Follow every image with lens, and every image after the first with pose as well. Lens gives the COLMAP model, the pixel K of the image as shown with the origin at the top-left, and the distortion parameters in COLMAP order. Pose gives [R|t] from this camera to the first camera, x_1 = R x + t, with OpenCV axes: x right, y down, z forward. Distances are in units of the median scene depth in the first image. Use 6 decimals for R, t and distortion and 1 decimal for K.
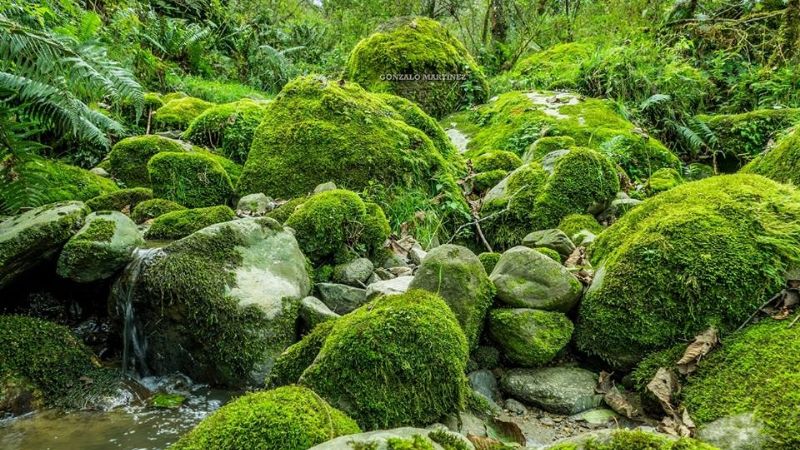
lens RADIAL K [[611.1, 0, 400.6], [0, 611.1, 225.9], [0, 0, 1]] dist [0.001683, 0.000370]
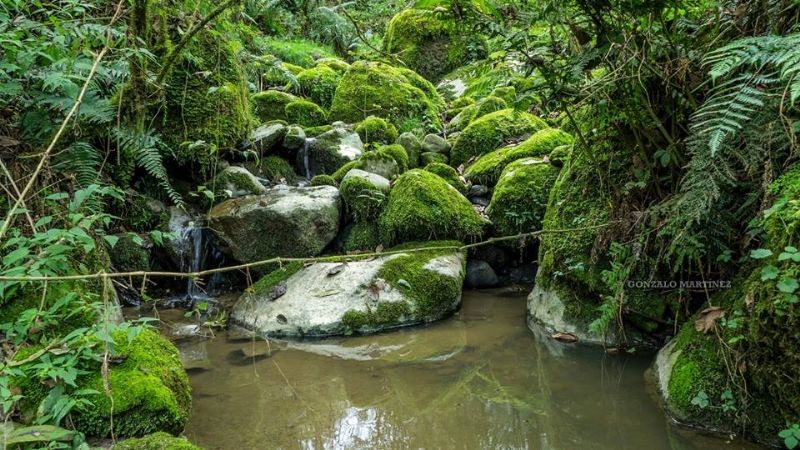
lens RADIAL K [[611.1, 0, 398.5], [0, 611.1, 224.5], [0, 0, 1]] dist [0.001683, 0.000370]
pose [[0.996369, -0.000025, -0.085144, 0.142663], [0.008377, 0.995177, 0.097742, 0.091701], [0.084731, -0.098100, 0.991563, -1.049700]]
